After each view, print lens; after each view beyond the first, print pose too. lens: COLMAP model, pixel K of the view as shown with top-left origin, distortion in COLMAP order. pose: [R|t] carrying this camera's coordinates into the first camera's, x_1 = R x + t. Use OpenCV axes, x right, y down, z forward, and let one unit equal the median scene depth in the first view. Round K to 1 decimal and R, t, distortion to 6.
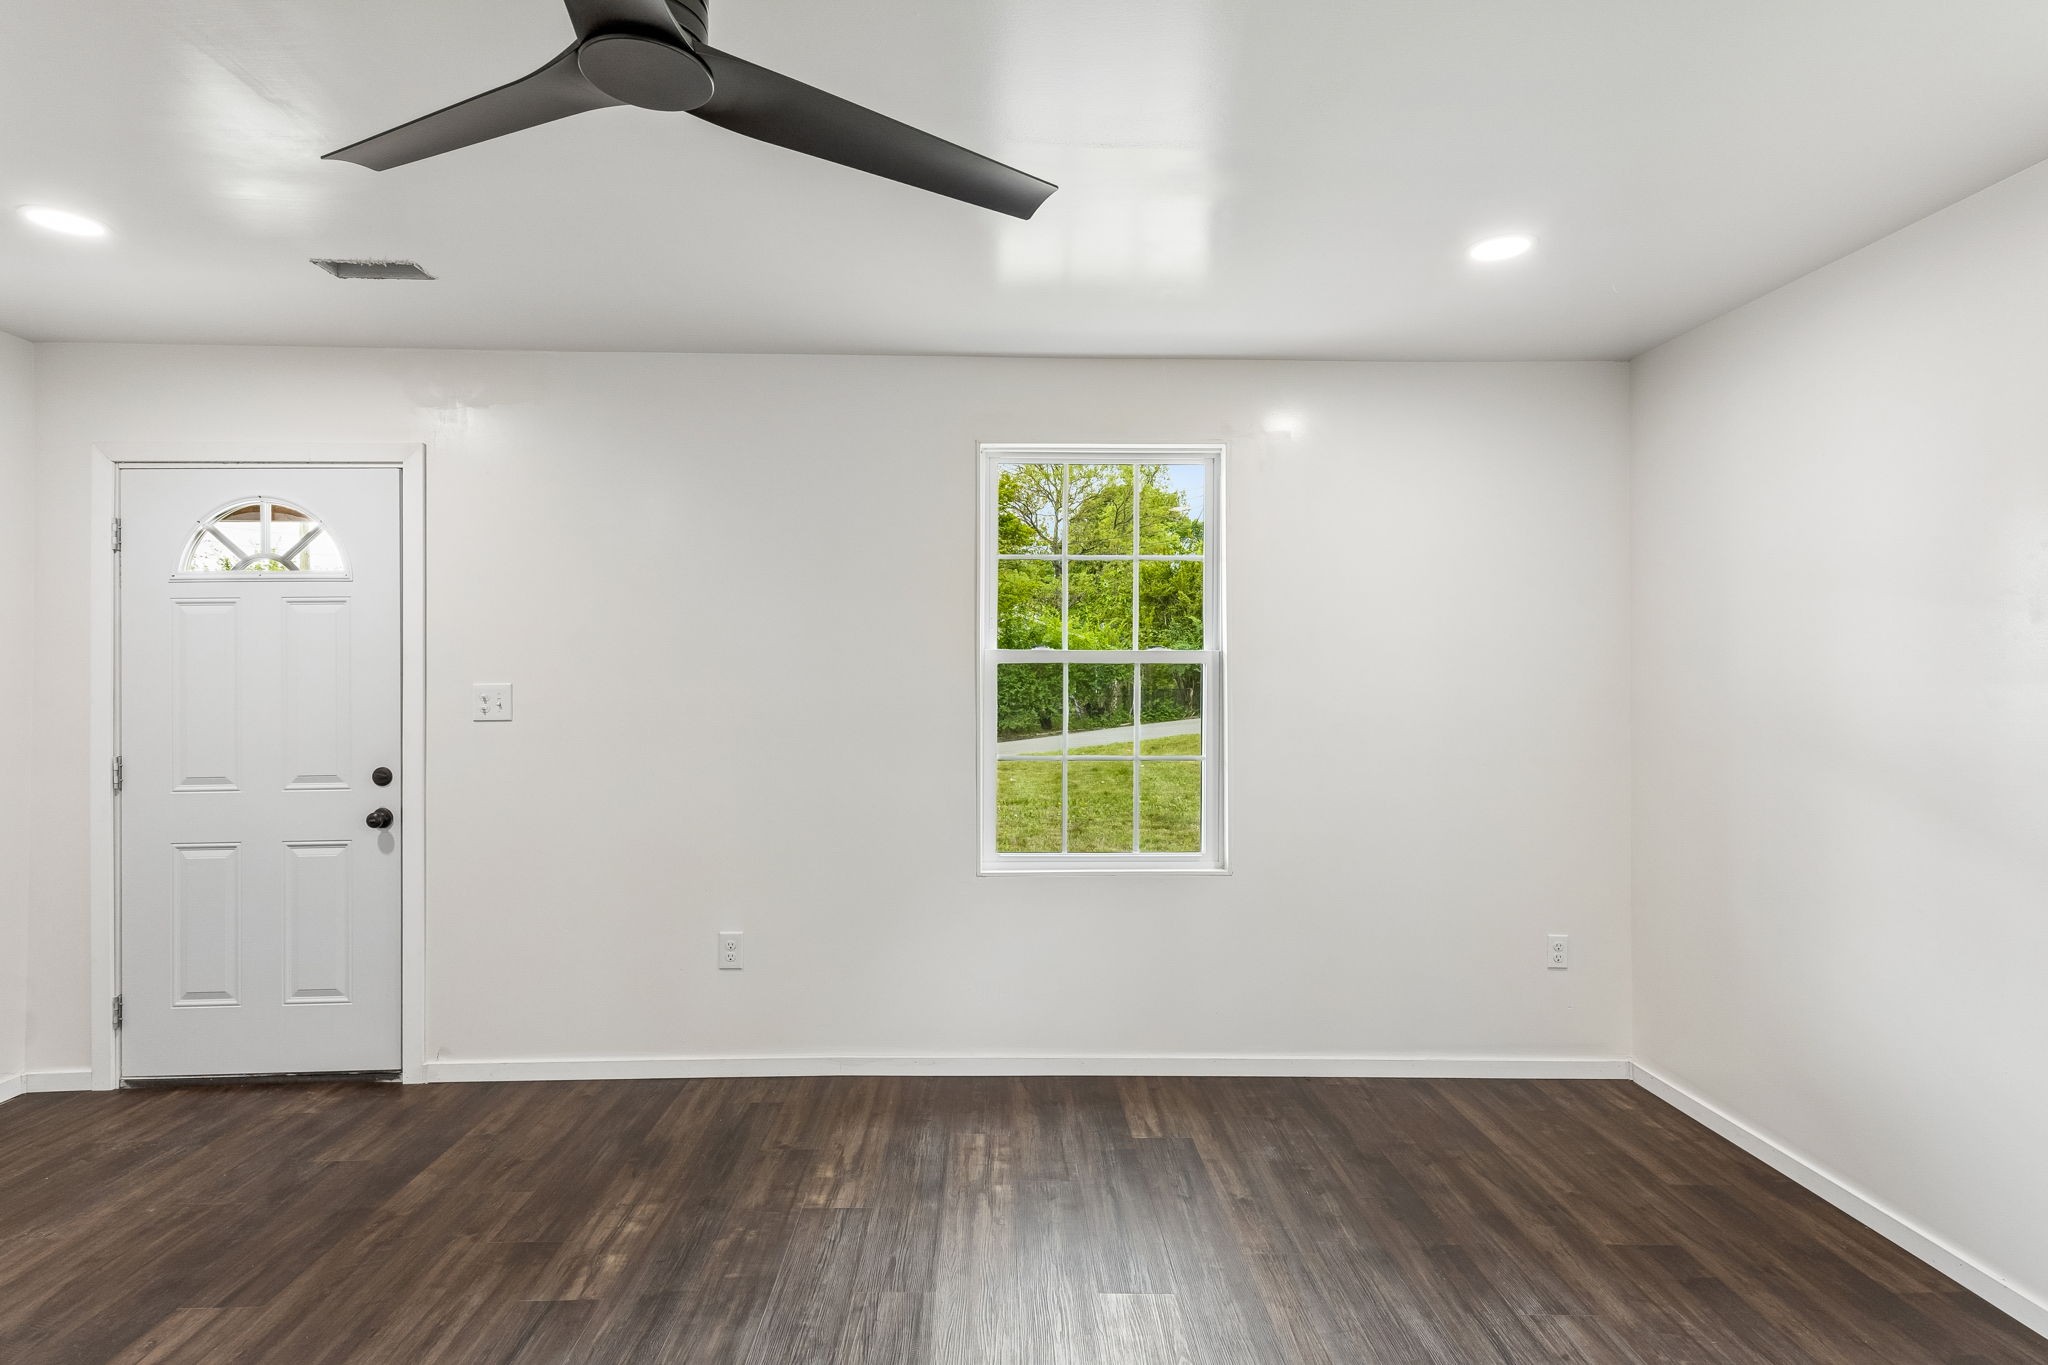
lens RADIAL K [[969.9, 0, 1013.9], [0, 969.9, 690.1], [0, 0, 1]] dist [0.009210, 0.004864]
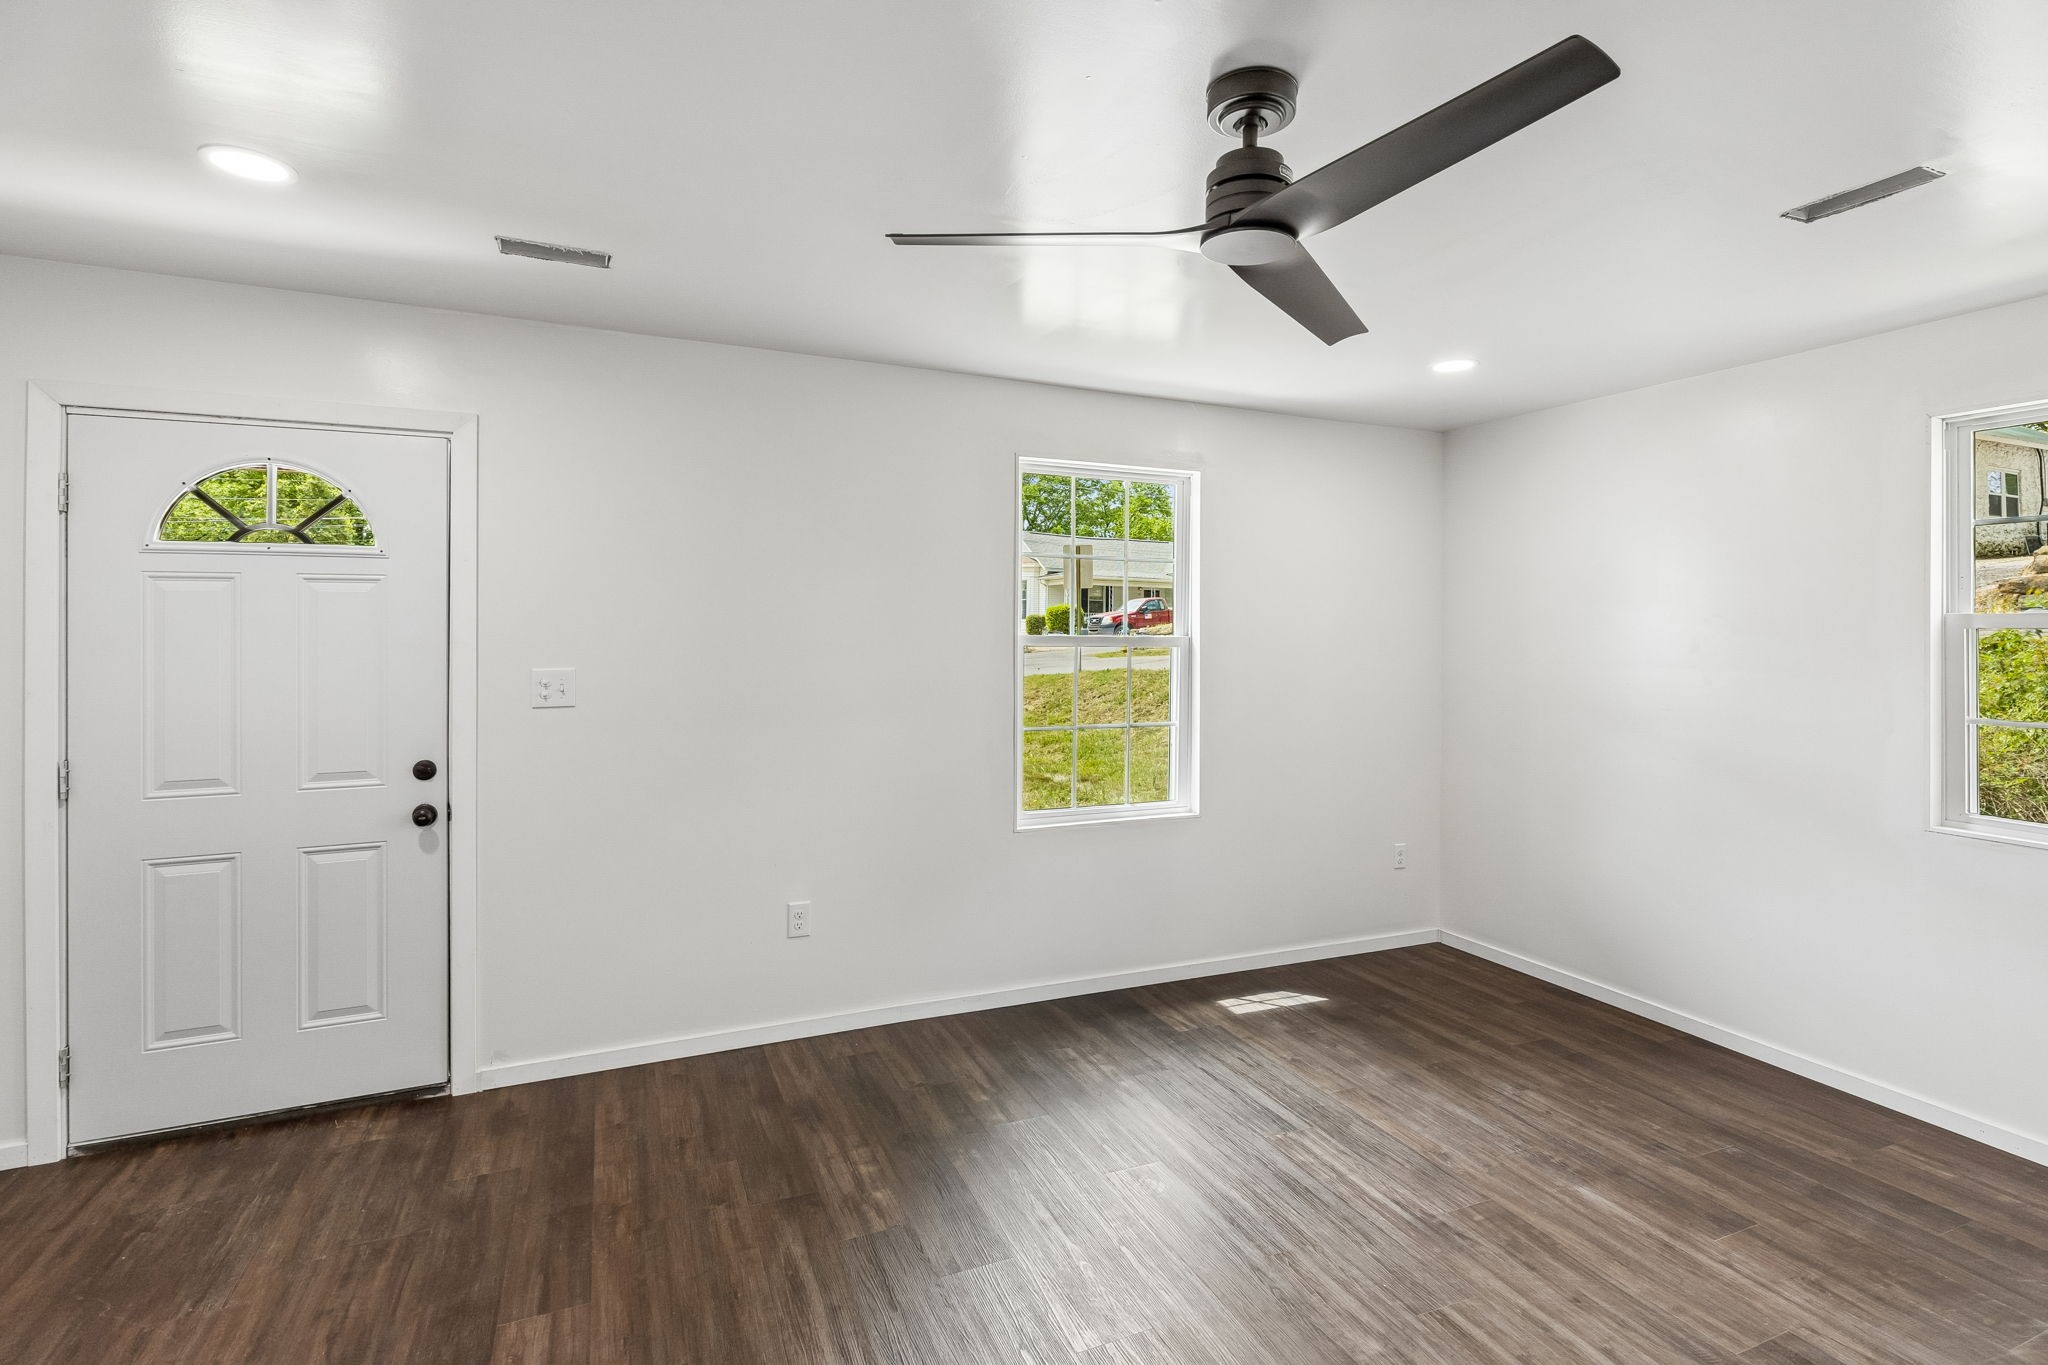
lens RADIAL K [[969.9, 0, 933.3], [0, 969.9, 649.8], [0, 0, 1]] dist [0.009210, 0.004864]
pose [[0.928245, -0.000224, 0.371968, -0.581001], [-0.003954, 0.999937, 0.010470, -0.040092], [-0.371947, -0.011189, 0.928186, -0.040098]]
